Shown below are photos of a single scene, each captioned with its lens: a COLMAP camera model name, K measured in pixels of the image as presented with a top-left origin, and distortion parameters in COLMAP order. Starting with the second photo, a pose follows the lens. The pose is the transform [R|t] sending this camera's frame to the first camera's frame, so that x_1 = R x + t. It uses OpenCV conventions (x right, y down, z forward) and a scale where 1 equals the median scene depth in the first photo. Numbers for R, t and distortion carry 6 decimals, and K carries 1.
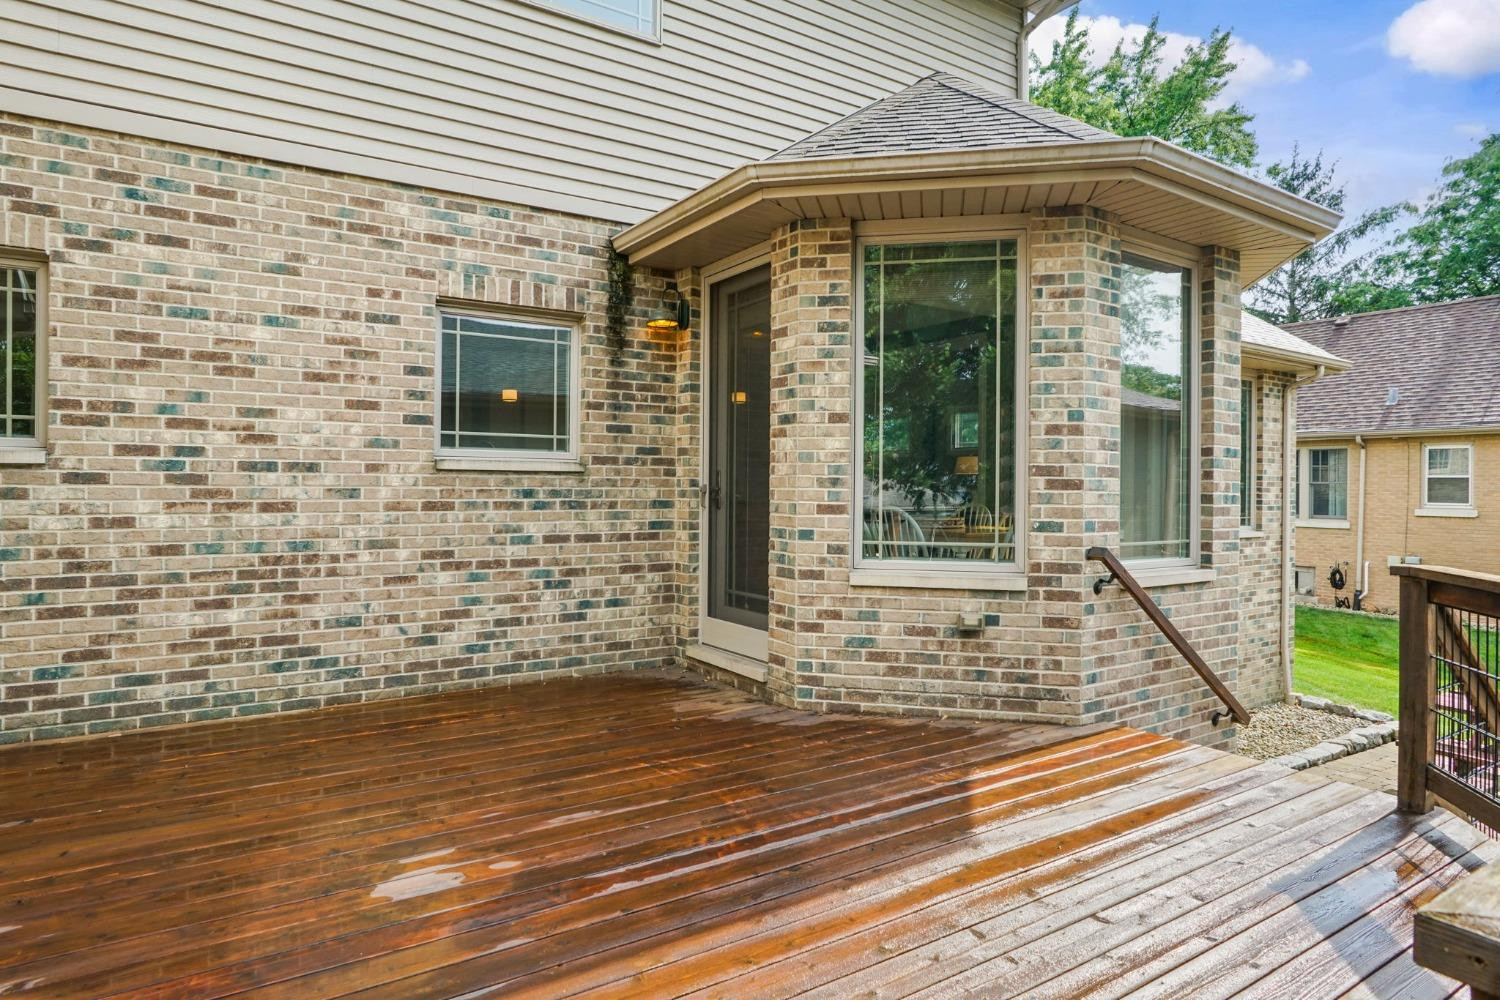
lens RADIAL K [[867.3, 0, 754.3], [0, 867.3, 493.9], [0, 0, 1]] dist [-0.034042, 0.016235]
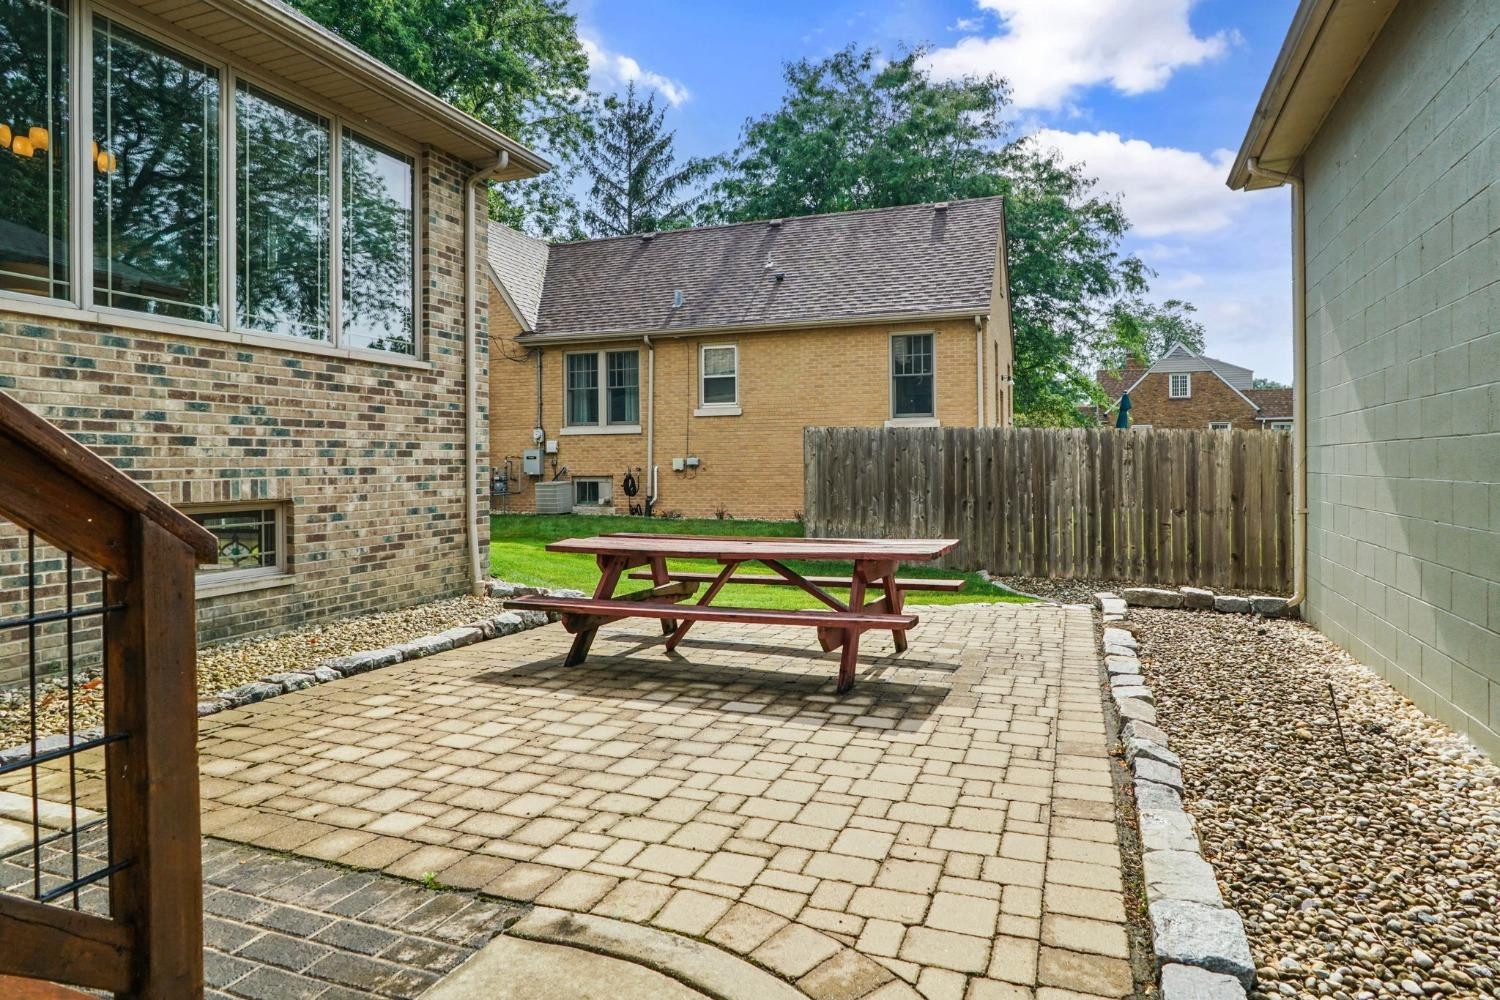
lens RADIAL K [[867.3, 0, 749.8], [0, 867.3, 492.1], [0, 0, 1]] dist [-0.034042, 0.016235]
pose [[0.810259, -0.031301, 0.585236, 0.369529], [0.018896, 0.999449, 0.027293, 0.135280], [-0.585768, -0.011056, 0.810404, 0.236012]]
